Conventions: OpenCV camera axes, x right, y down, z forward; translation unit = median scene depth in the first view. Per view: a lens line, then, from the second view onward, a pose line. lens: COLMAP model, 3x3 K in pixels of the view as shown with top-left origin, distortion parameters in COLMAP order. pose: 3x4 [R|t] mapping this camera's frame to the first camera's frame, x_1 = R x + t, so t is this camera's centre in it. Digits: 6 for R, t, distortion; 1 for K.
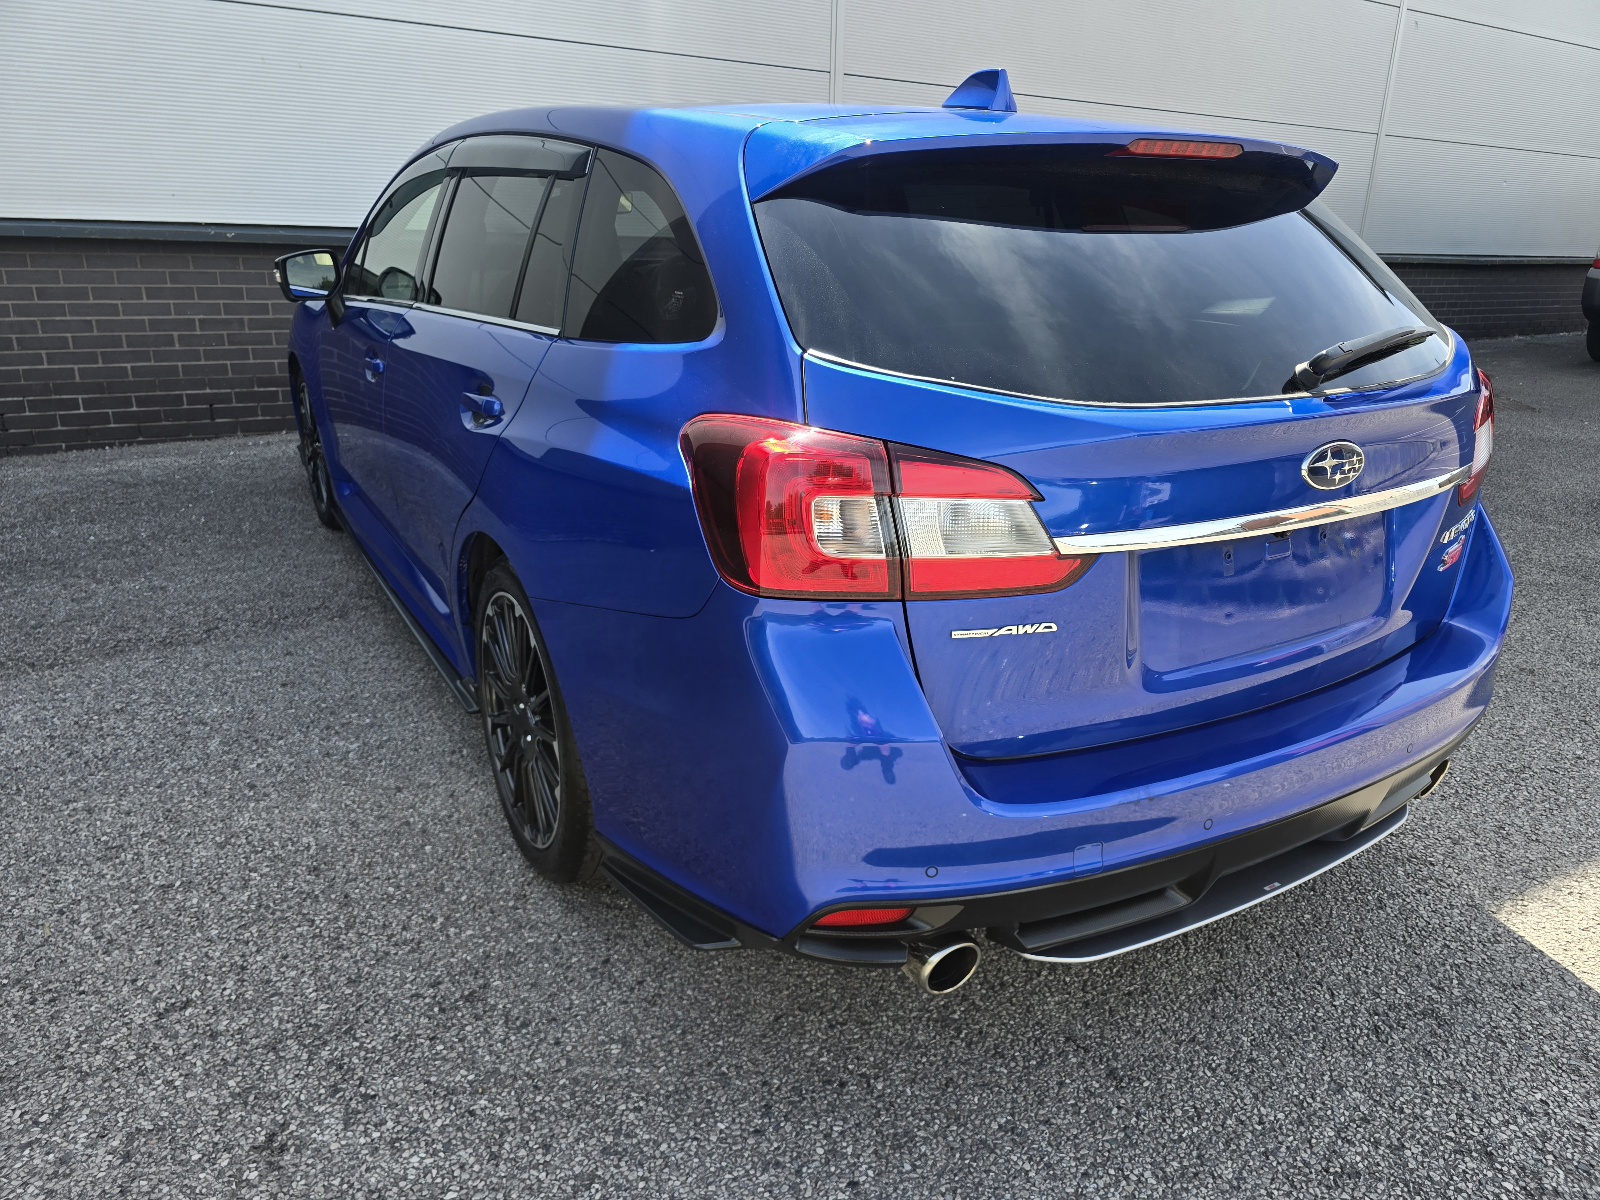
lens RADIAL K [[1076.7, 0, 795.8], [0, 1076.7, 595.4], [0, 0, 1]] dist [0.032777, -0.030885]
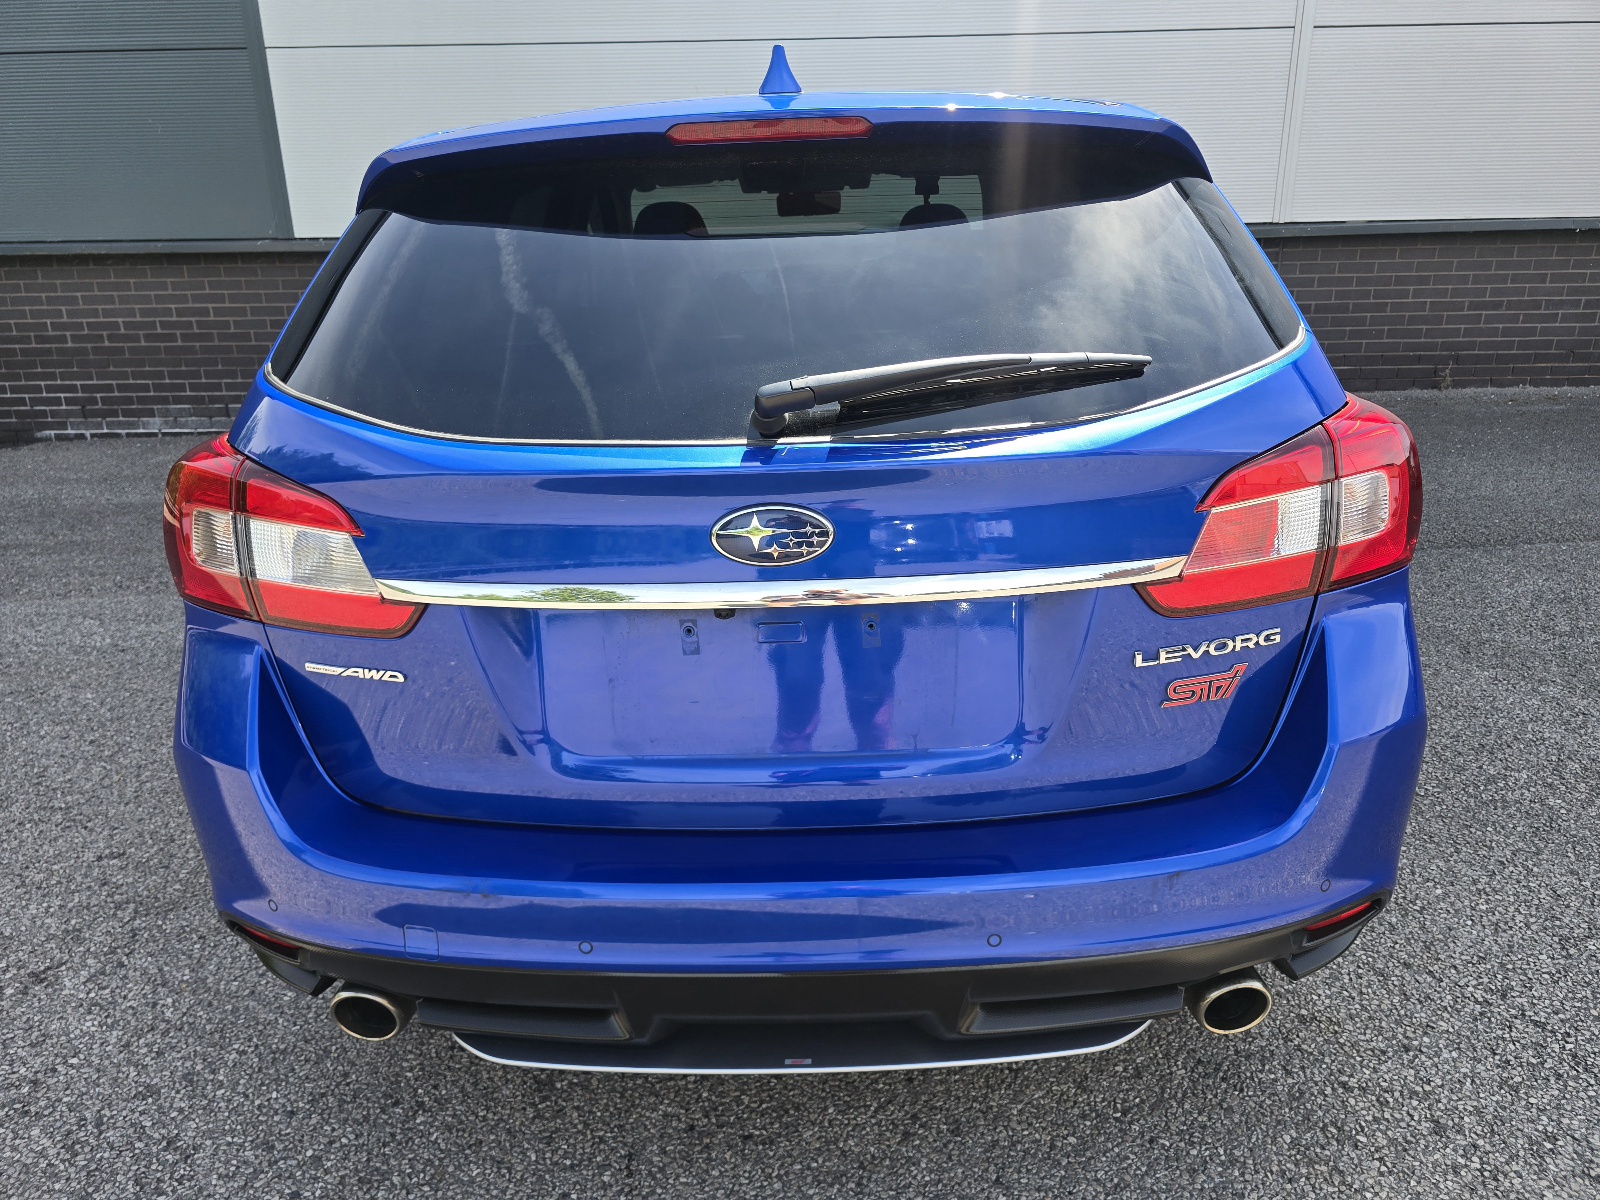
lens RADIAL K [[1076.7, 0, 805.7], [0, 1076.7, 577.4], [0, 0, 1]] dist [0.032777, -0.030885]
pose [[0.849251, 0.126917, -0.512509, 0.865102], [-0.129981, 0.991061, 0.030040, -0.110529], [0.511740, 0.041105, 0.858156, 0.343411]]
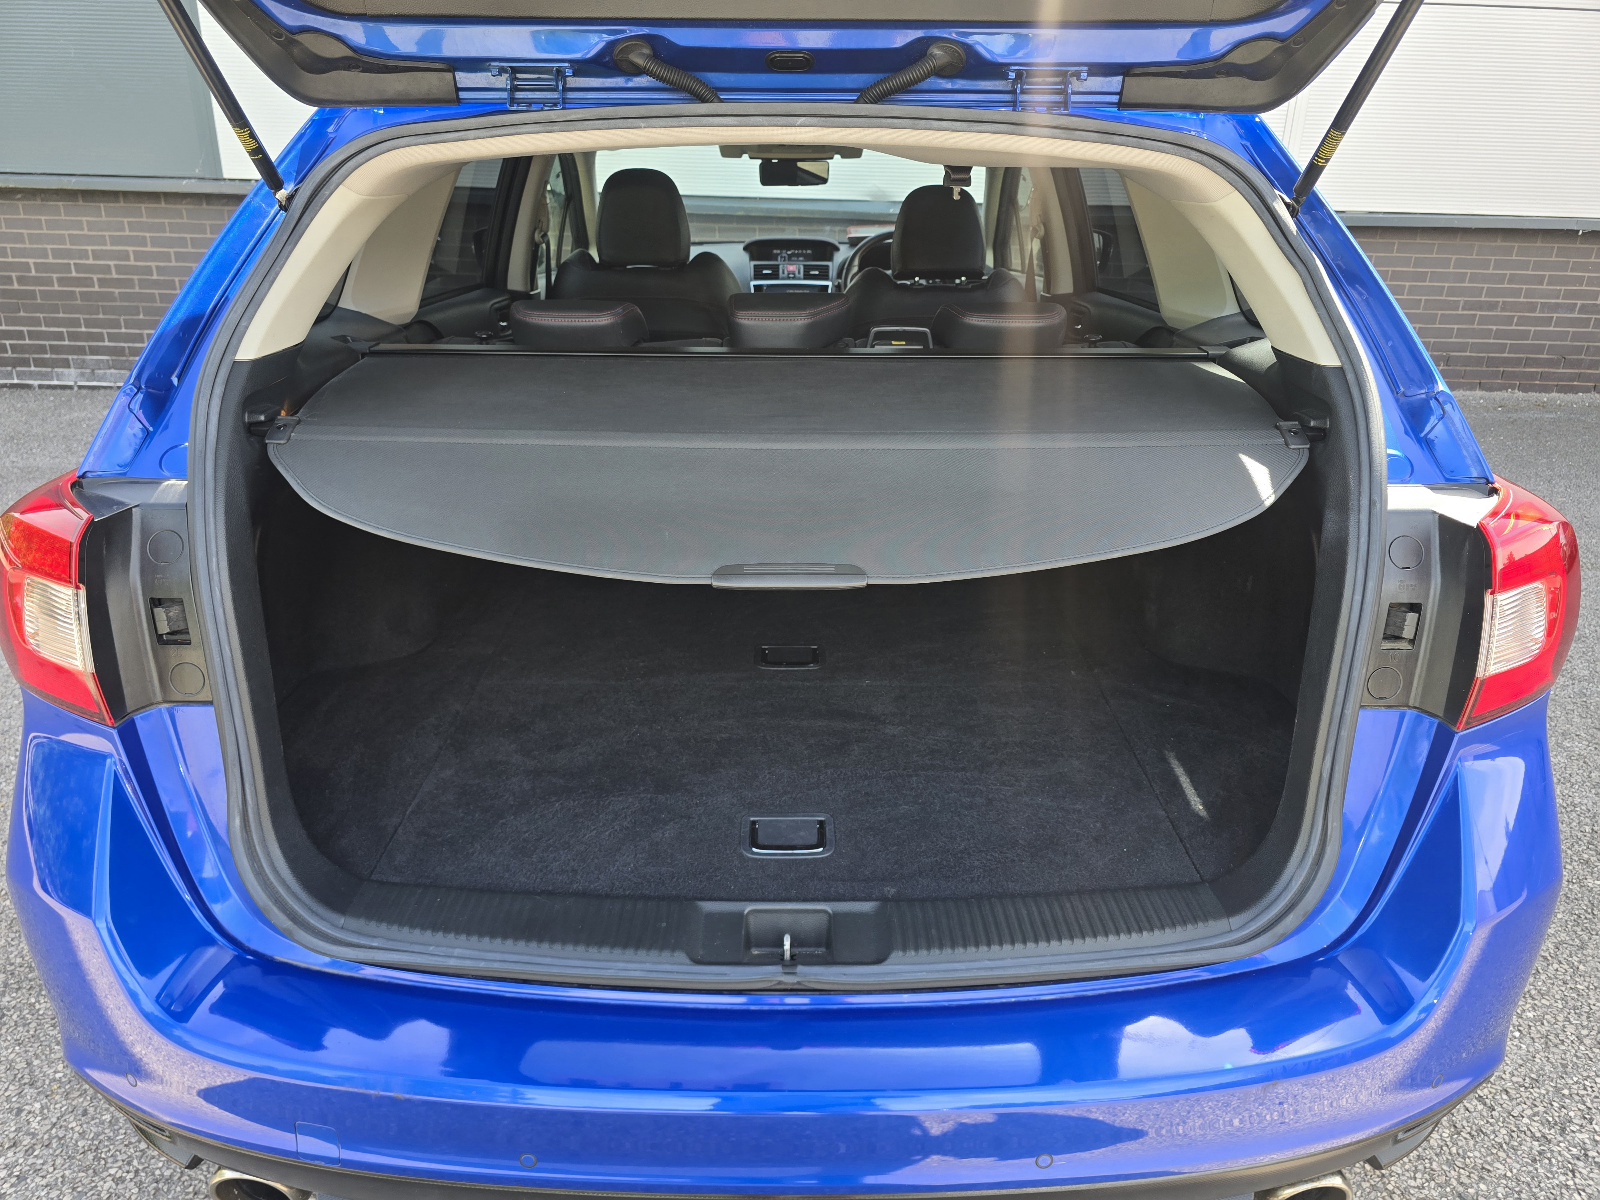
lens RADIAL K [[1076.7, 0, 796.8], [0, 1076.7, 600.6], [0, 0, 1]] dist [0.032777, -0.030885]
pose [[0.862511, 0.181593, -0.472334, 0.728159], [-0.163412, 0.983337, 0.079651, -0.189352], [0.478927, 0.008485, 0.877814, 0.473321]]
